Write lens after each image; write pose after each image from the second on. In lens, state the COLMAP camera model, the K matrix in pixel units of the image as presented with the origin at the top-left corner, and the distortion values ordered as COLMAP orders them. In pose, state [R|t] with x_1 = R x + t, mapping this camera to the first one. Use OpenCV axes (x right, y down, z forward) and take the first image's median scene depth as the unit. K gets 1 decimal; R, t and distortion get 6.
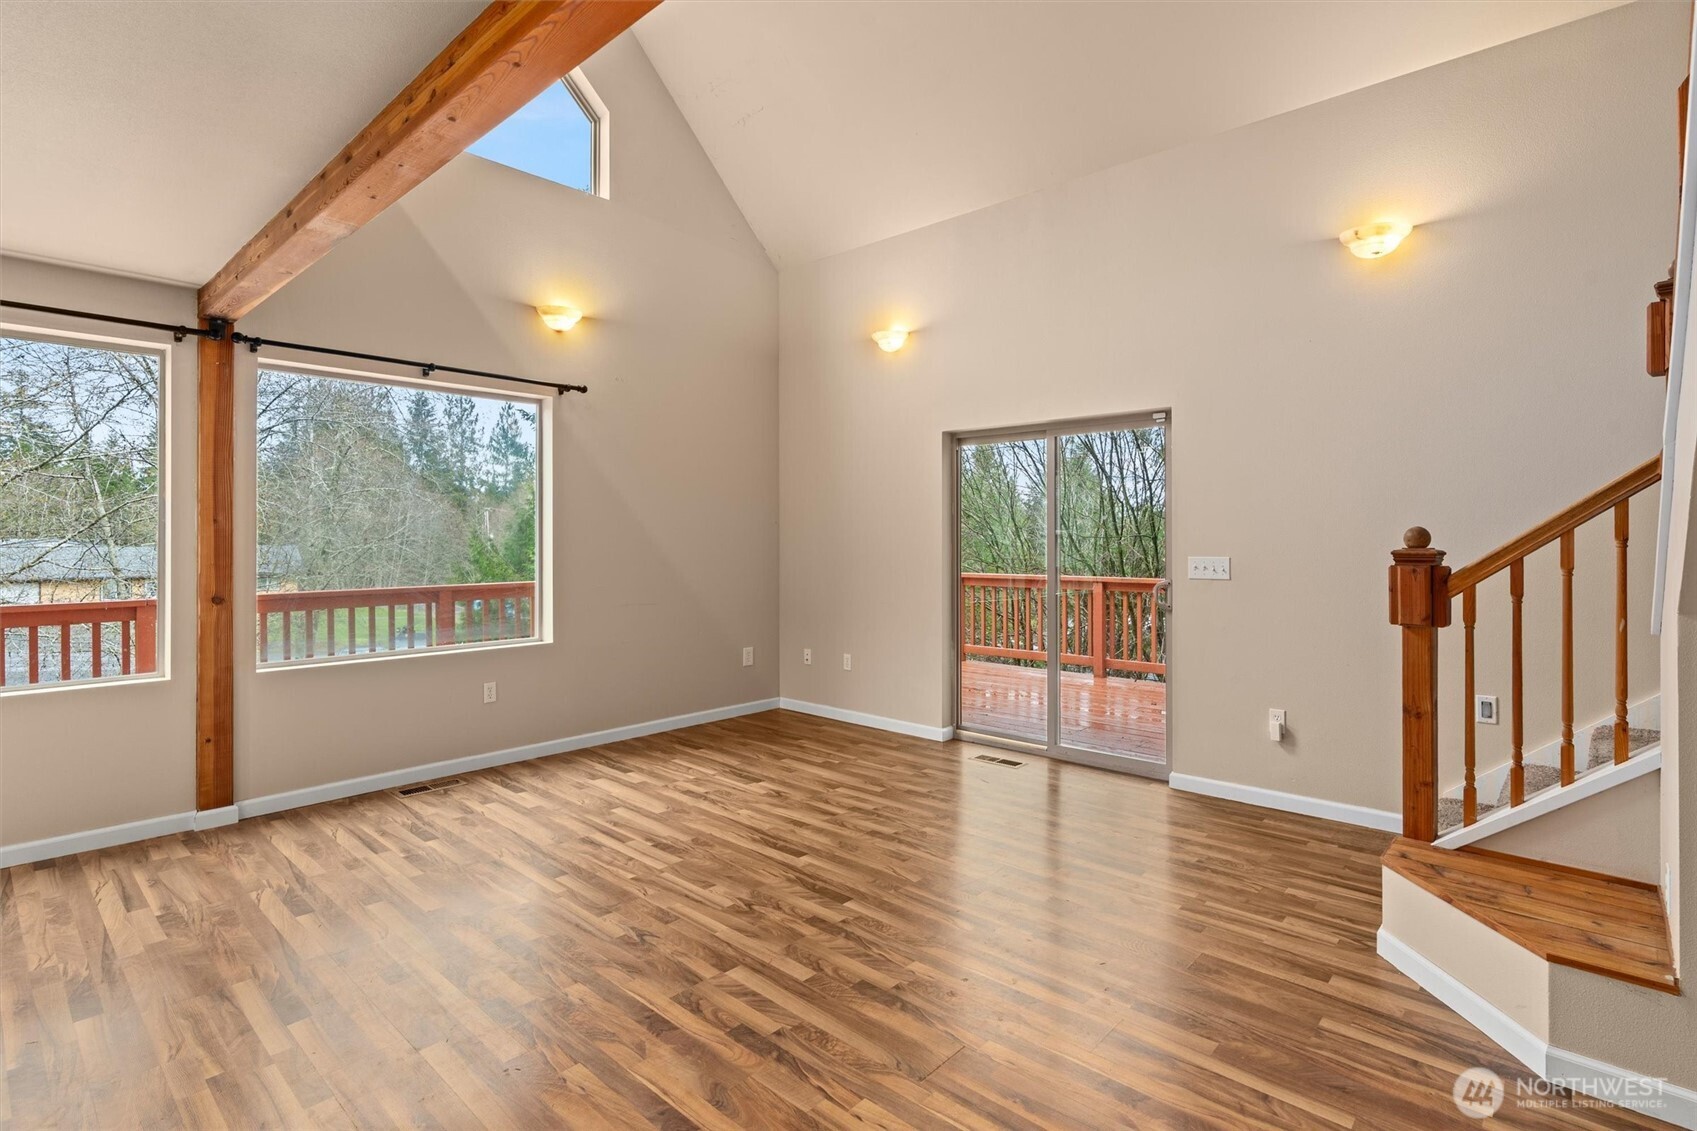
lens RADIAL K [[819.7, 0, 853.1], [0, 819.7, 534.6], [0, 0, 1]] dist [-0.003112, 0.003187]
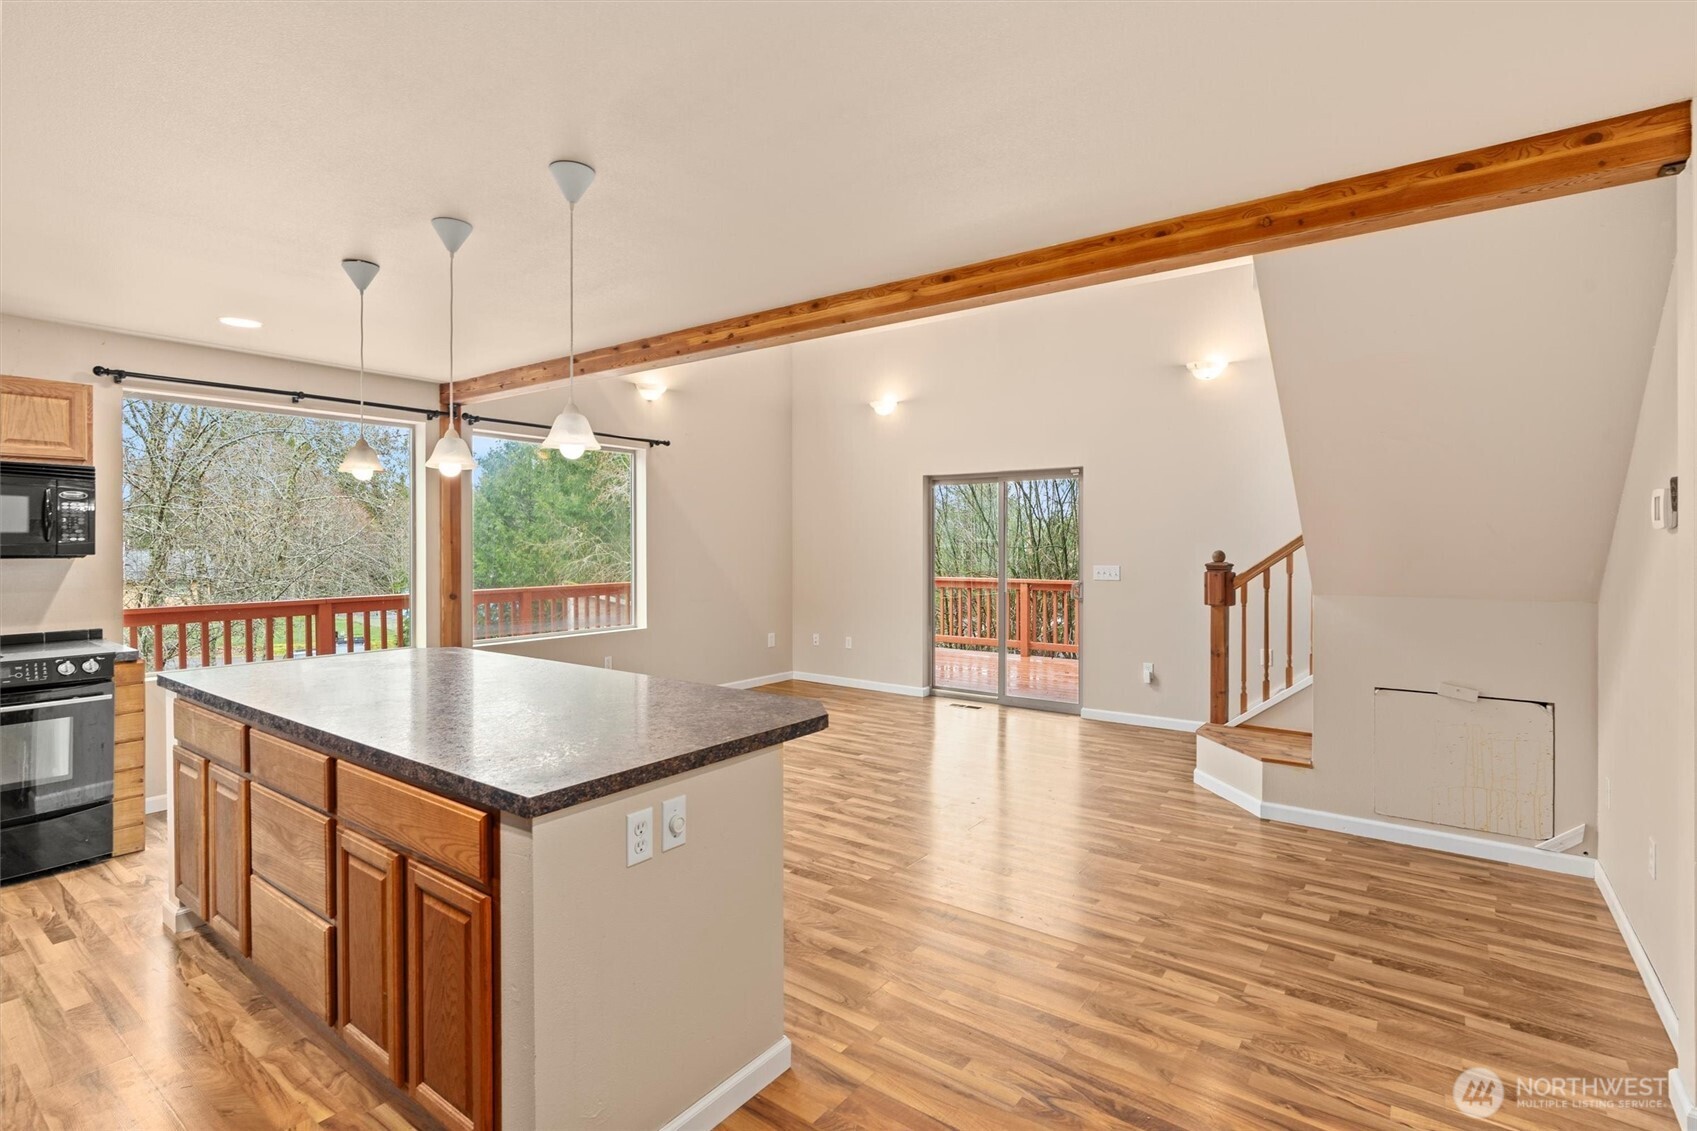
lens RADIAL K [[807.9, 0, 849.3], [0, 807.9, 542.1], [0, 0, 1]] dist [-0.004055, 0.001154]
pose [[0.994863, 0.001514, 0.101215, -0.221925], [-0.001950, 0.999989, 0.004214, -0.025067], [-0.101207, -0.004389, 0.994856, -0.508988]]
